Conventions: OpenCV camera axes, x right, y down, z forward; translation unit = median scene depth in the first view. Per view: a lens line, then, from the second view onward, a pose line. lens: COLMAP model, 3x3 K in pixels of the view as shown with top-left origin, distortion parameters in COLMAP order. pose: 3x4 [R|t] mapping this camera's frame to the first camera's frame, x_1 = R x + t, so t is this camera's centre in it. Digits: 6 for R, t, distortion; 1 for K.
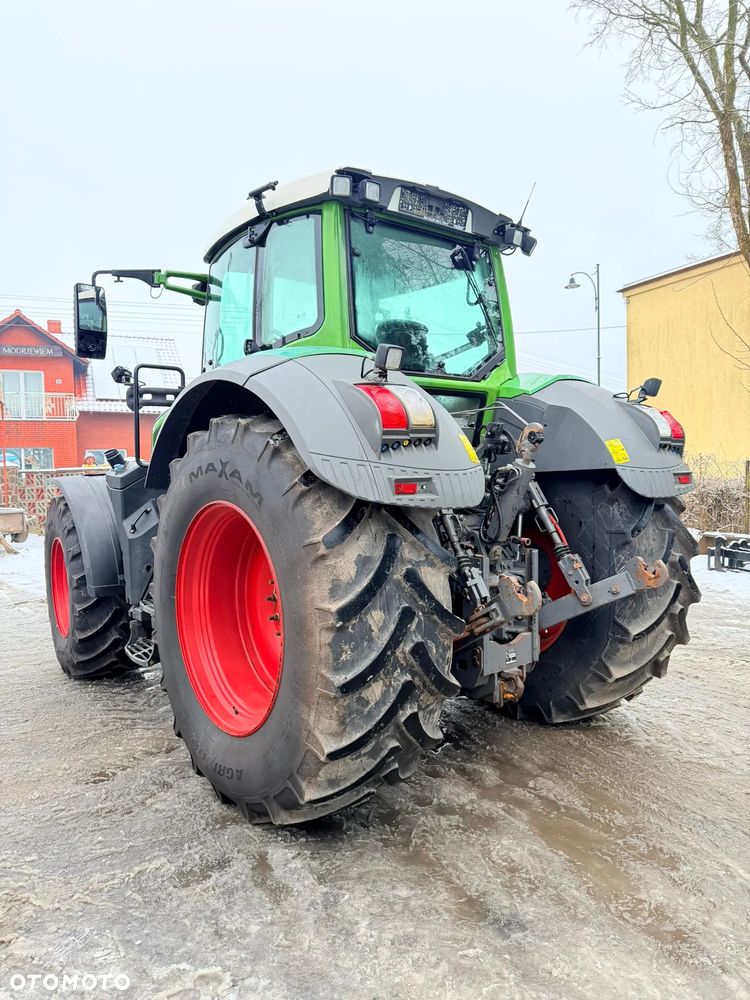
lens RADIAL K [[710.7, 0, 369.7], [0, 710.7, 497.4], [0, 0, 1]] dist [0.089950, -0.135284]
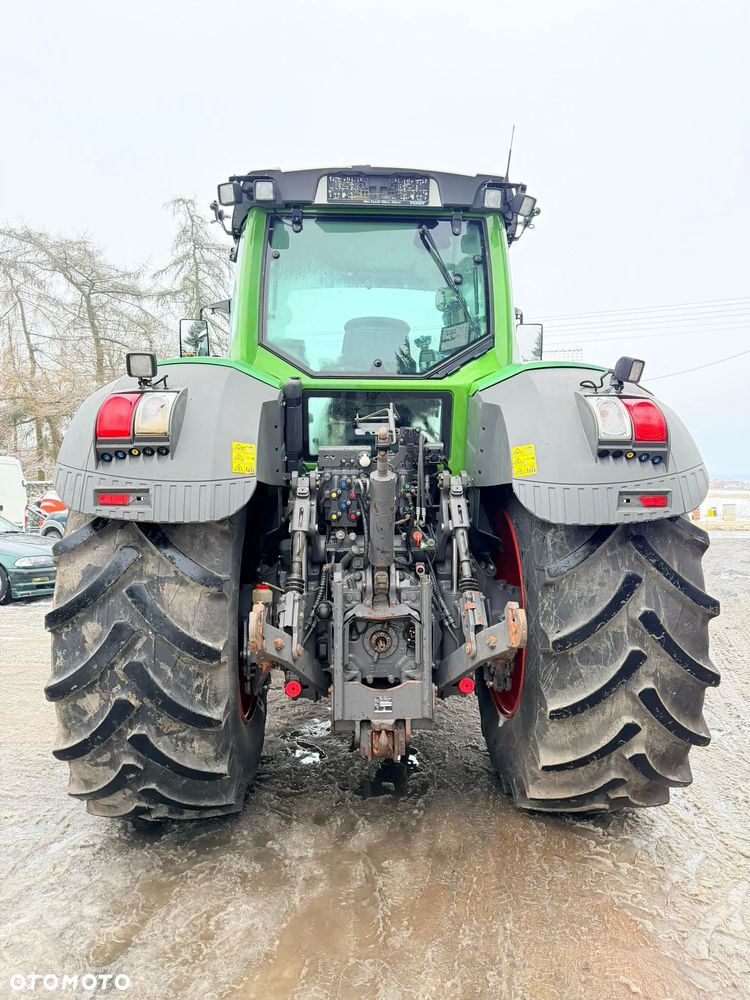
lens RADIAL K [[706.1, 0, 375.0], [0, 706.1, 500.0], [0, 0, 1]] dist [0.081165, -0.116207]
pose [[0.806329, 0.027790, -0.590814, 0.677029], [-0.034224, 0.999414, 0.000300, -0.018110], [0.590476, 0.019978, 0.806808, 0.318171]]
